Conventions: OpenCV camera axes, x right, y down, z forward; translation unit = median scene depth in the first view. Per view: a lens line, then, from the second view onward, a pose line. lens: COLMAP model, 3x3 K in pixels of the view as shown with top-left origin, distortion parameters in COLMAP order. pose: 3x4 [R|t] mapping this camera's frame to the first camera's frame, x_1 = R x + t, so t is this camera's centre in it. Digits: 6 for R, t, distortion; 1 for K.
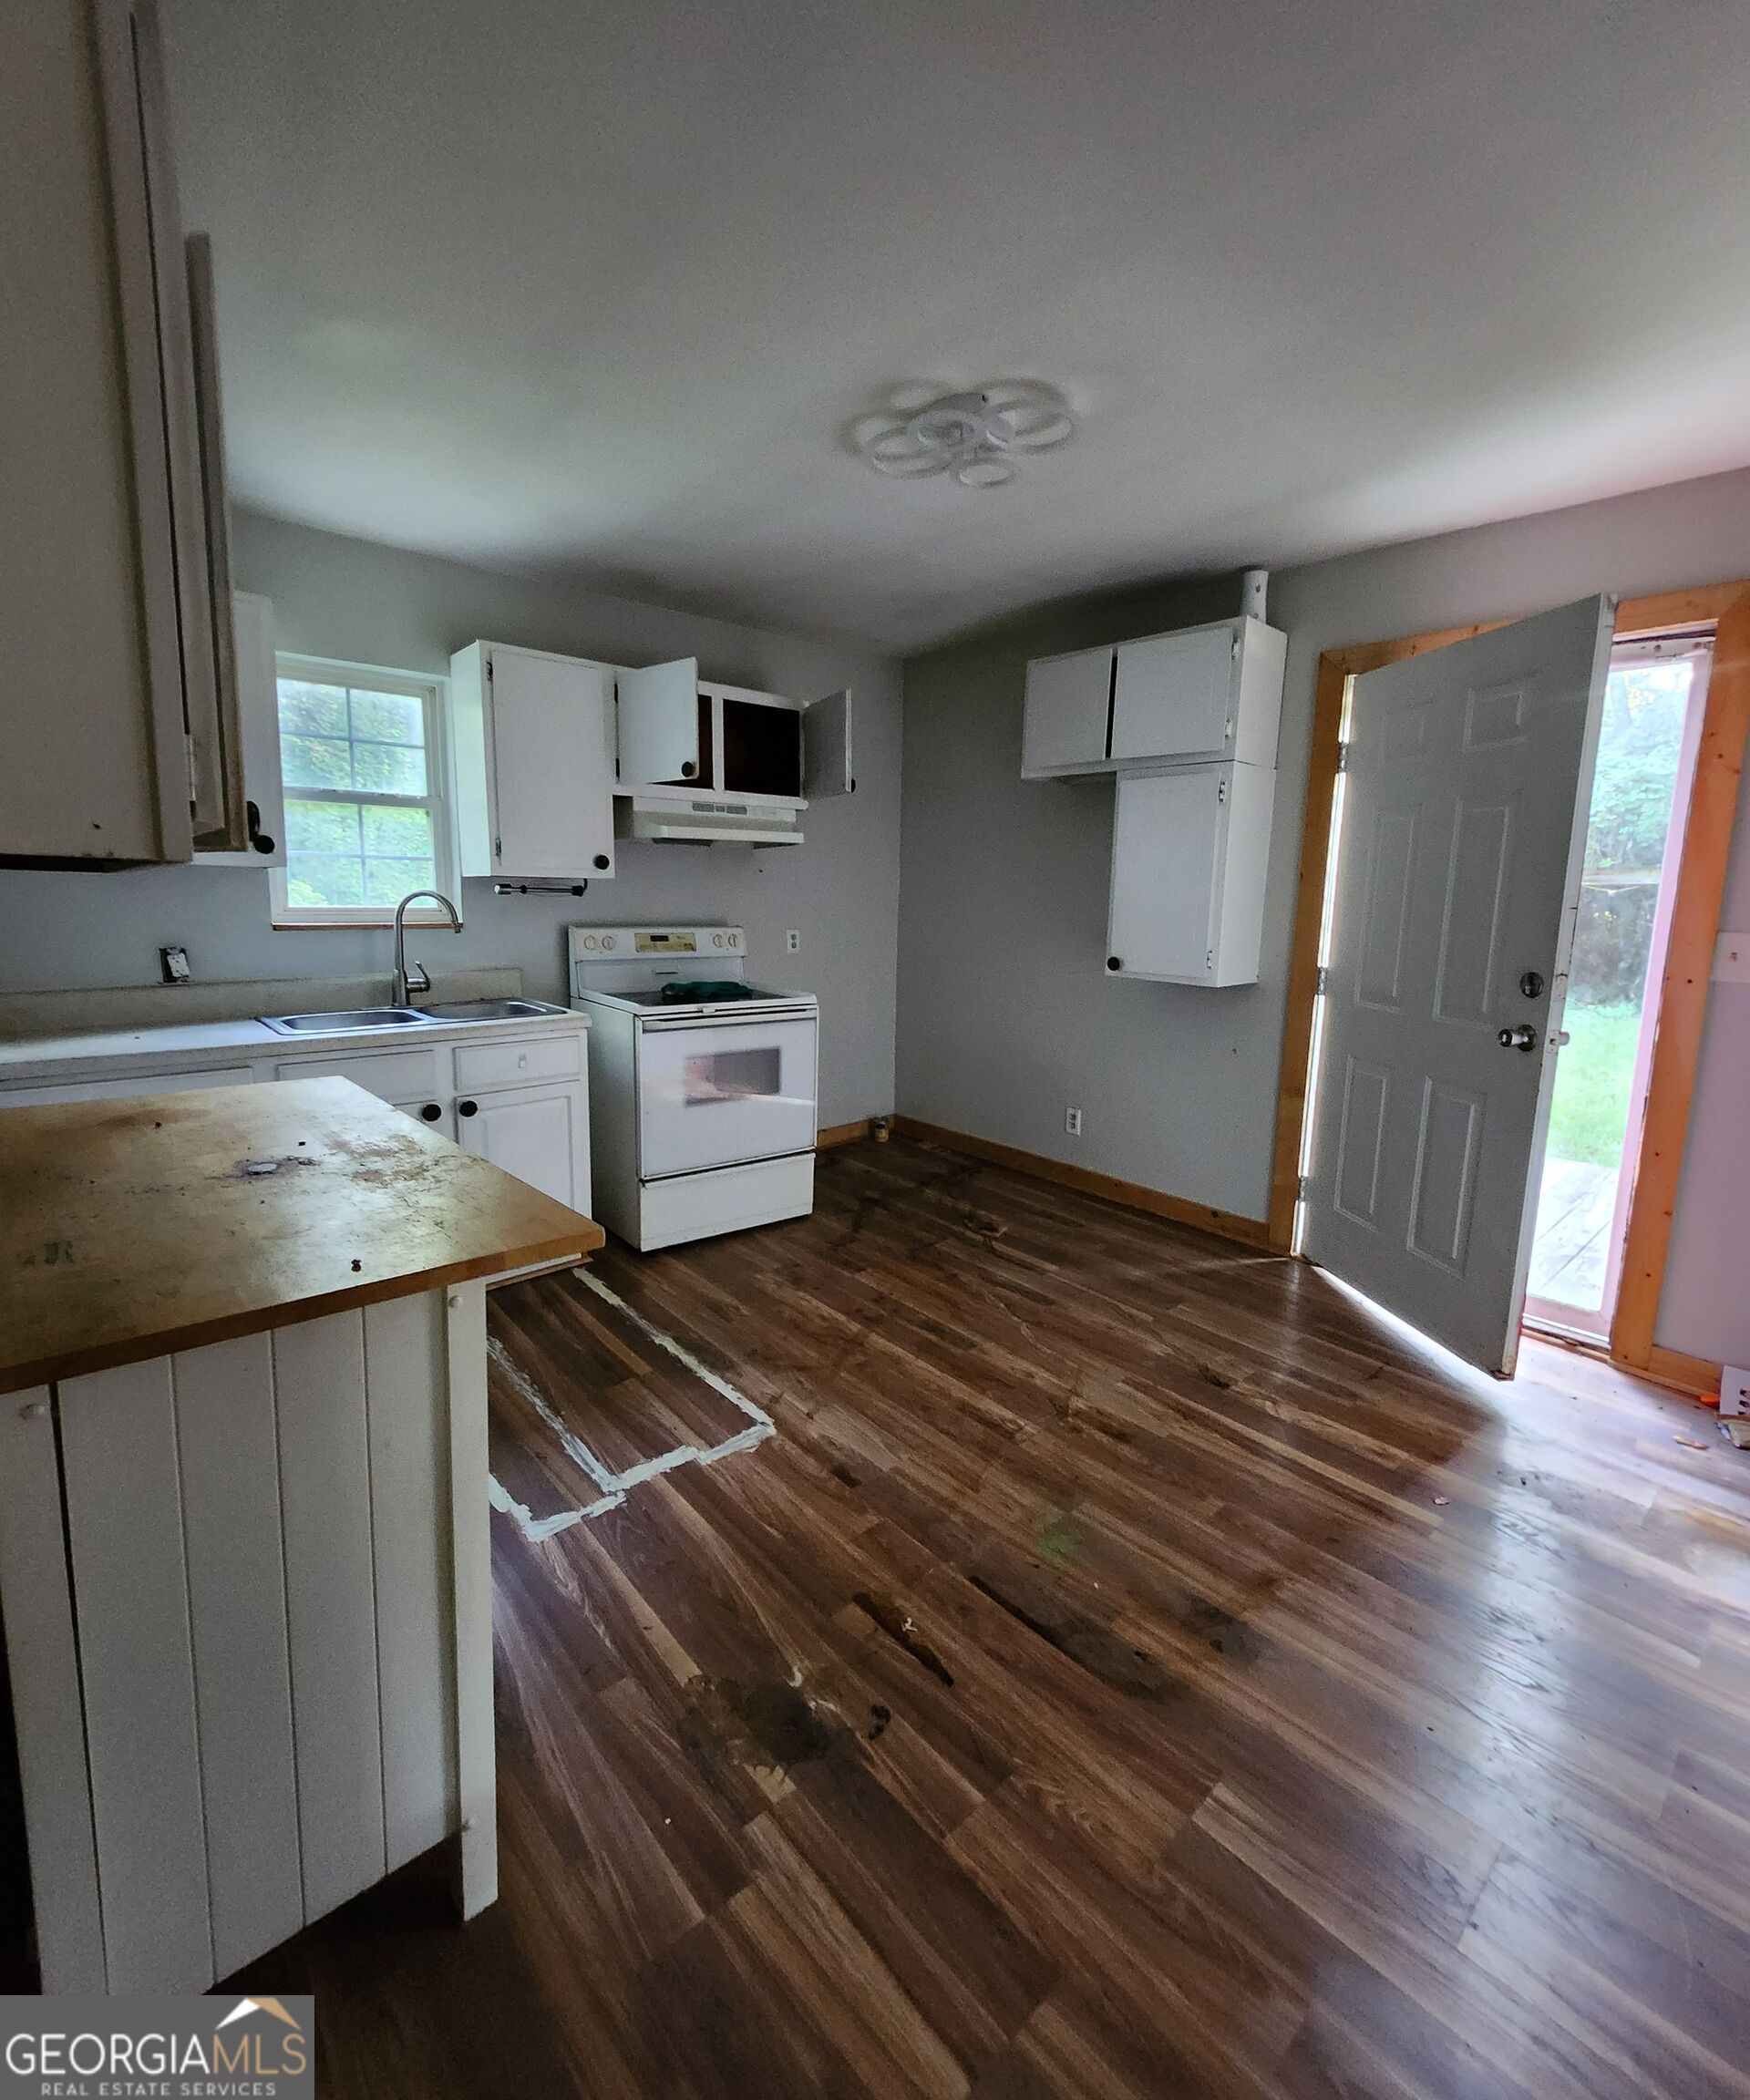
lens RADIAL K [[920.8, 0, 869.3], [0, 920.8, 1032.8], [0, 0, 1]] dist [-0.003795, -0.000701]
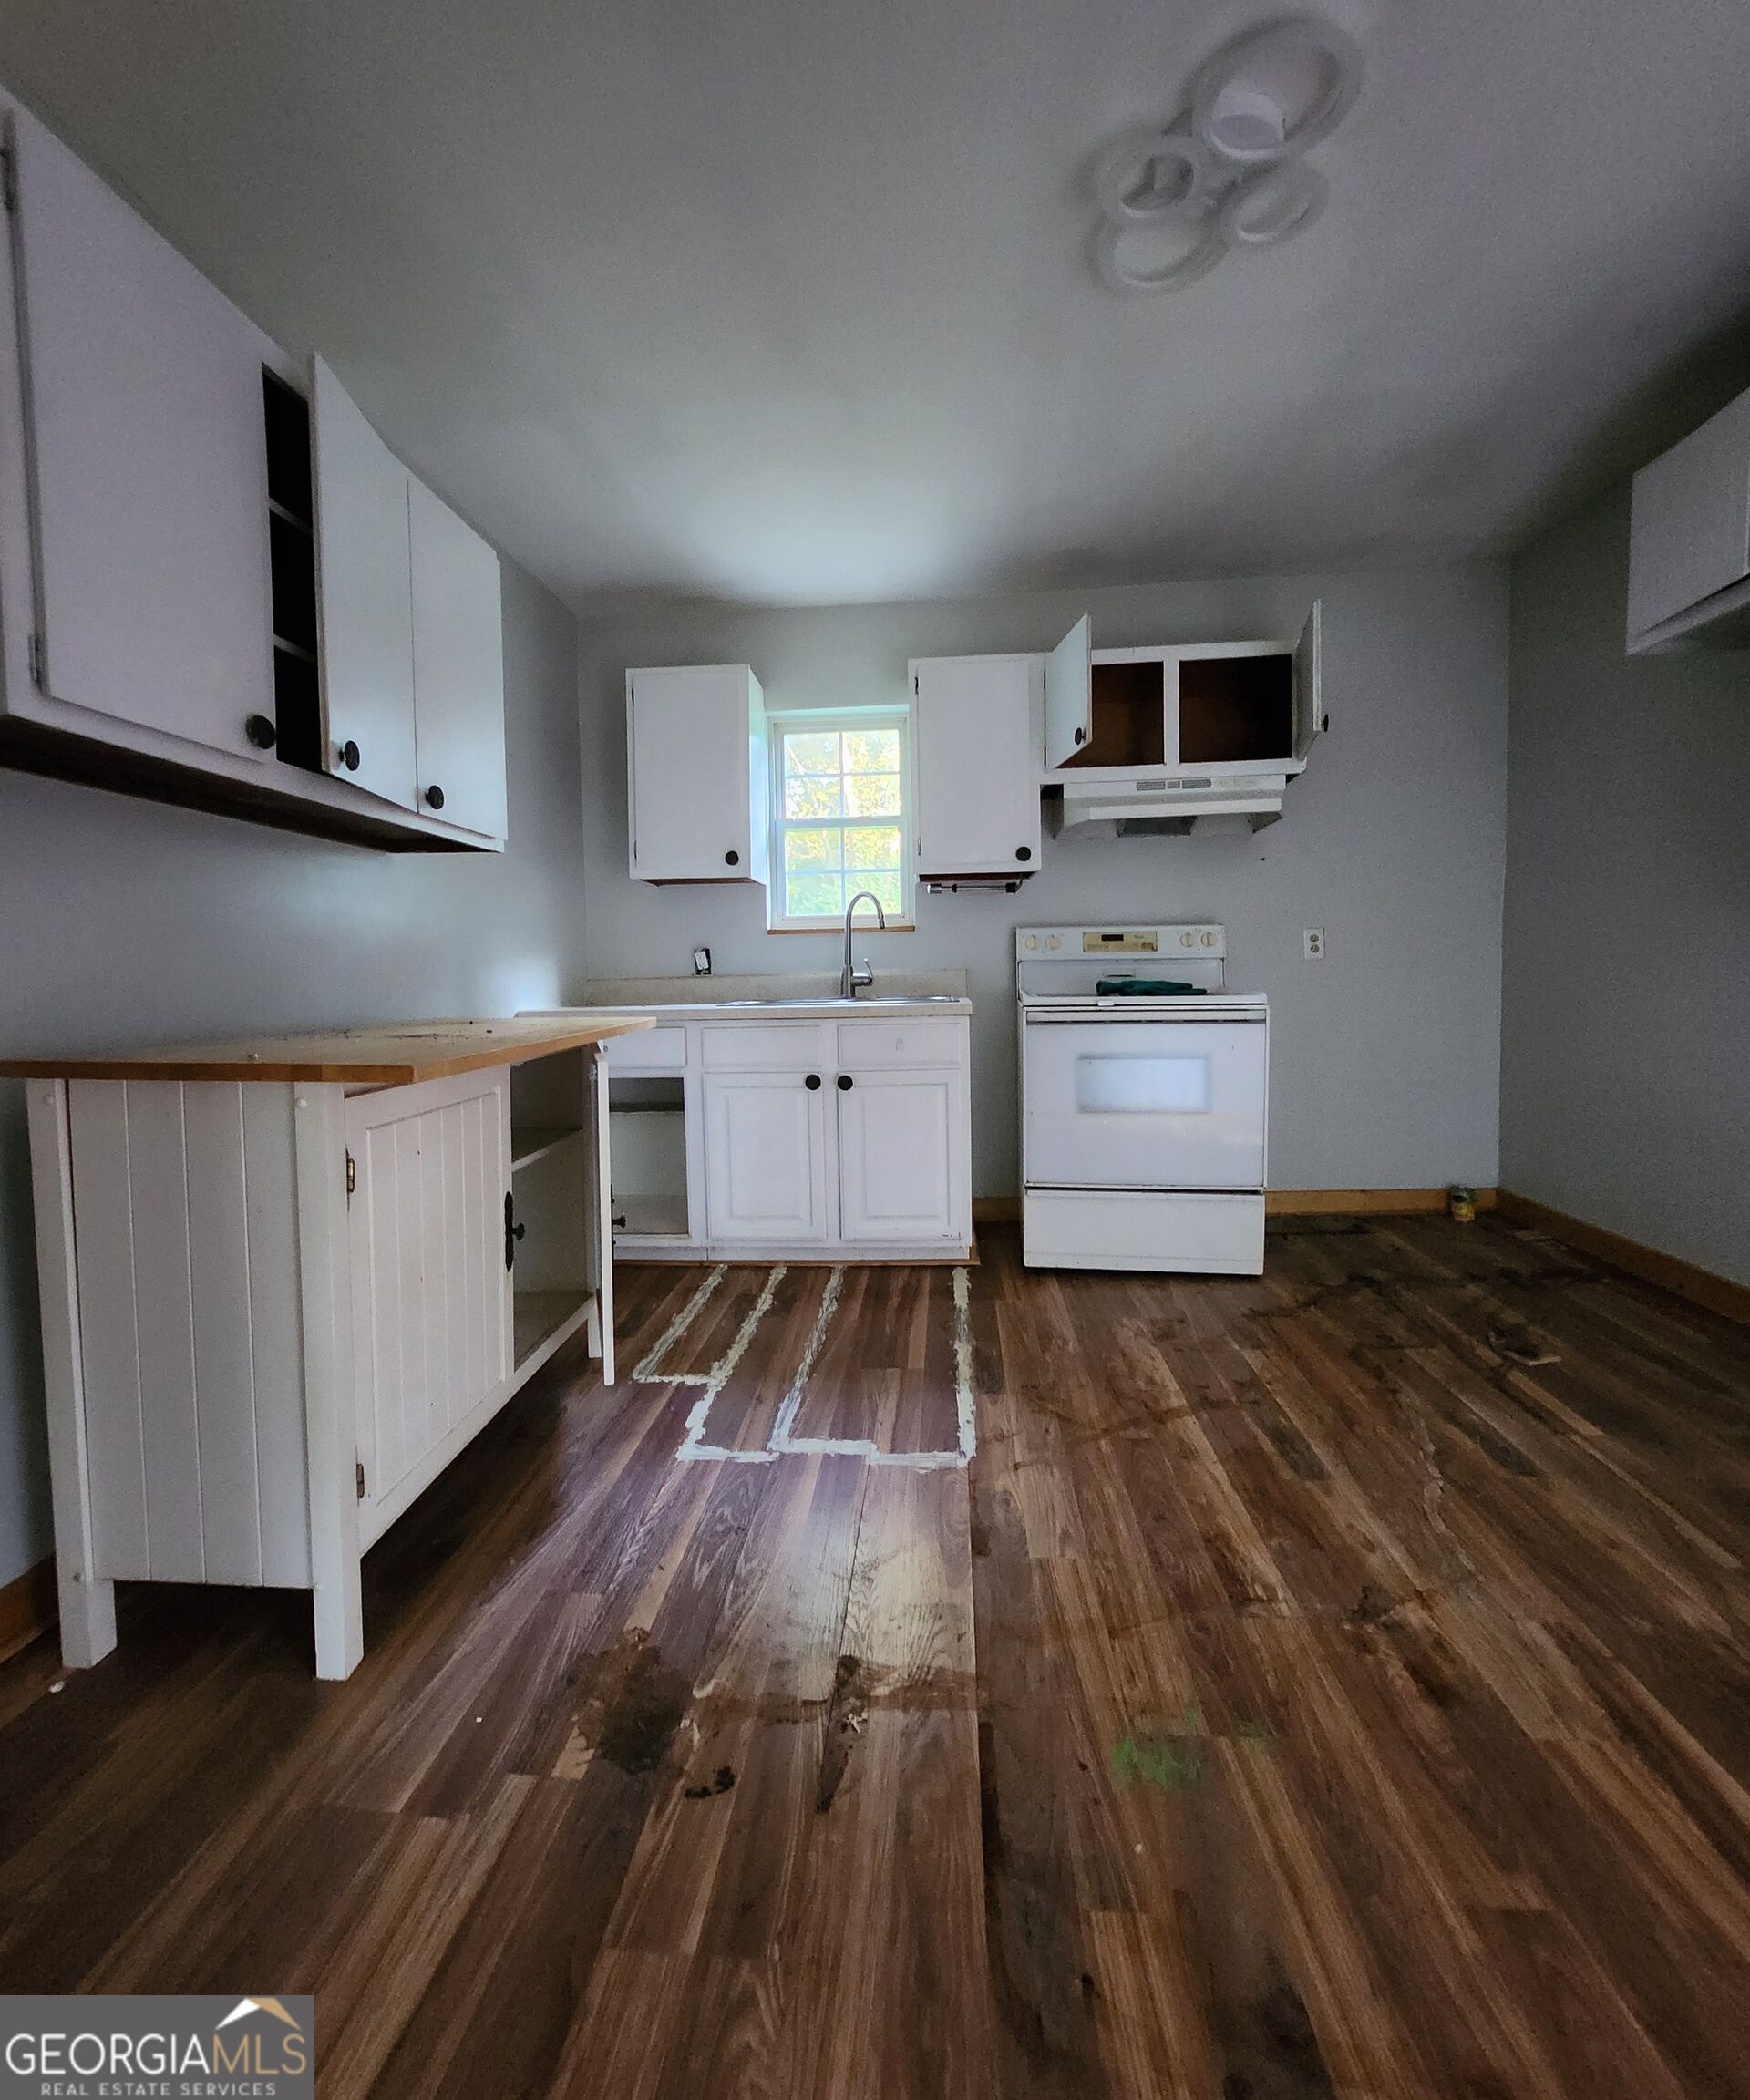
lens RADIAL K [[920.8, 0, 869.3], [0, 920.8, 1032.8], [0, 0, 1]] dist [-0.003795, -0.000701]
pose [[0.688875, 0.014111, -0.724743, 0.363787], [-0.077960, 0.995454, -0.054719, 0.081563], [0.720676, 0.094196, 0.686843, 0.278020]]
